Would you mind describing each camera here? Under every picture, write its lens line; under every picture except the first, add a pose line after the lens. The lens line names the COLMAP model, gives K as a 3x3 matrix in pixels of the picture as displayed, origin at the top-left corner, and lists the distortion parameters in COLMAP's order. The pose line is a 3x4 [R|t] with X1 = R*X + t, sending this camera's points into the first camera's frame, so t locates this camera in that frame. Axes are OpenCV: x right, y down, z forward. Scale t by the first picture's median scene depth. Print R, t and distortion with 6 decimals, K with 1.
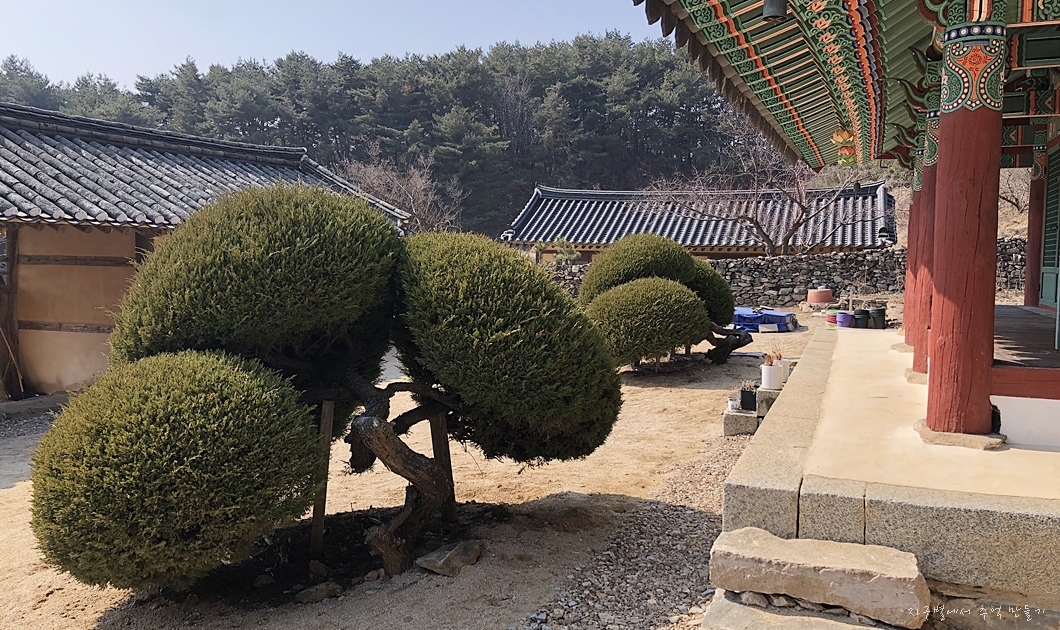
lens RADIAL K [[966.9, 0, 530.0], [0, 966.9, 315.0], [0, 0, 1]] dist [0.030433, 0.004949]
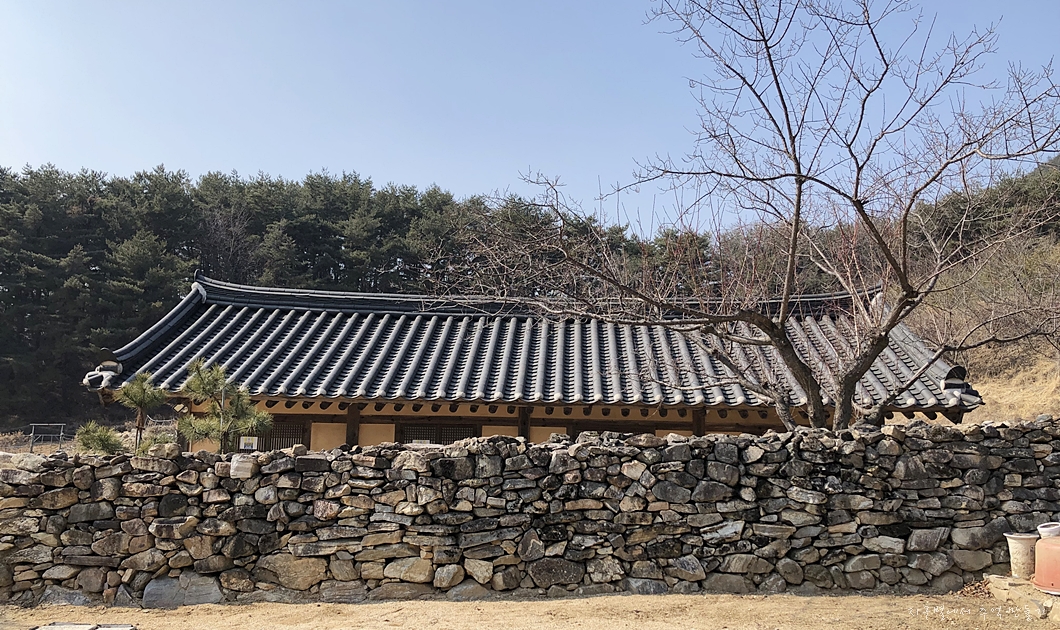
lens RADIAL K [[966.9, 0, 530.0], [0, 966.9, 315.0], [0, 0, 1]] dist [0.030433, 0.004949]
pose [[0.962567, 0.037384, 0.268453, 0.037121], [0.011758, 0.983751, -0.179151, -0.028862], [-0.270788, 0.175601, 0.946487, 0.510551]]
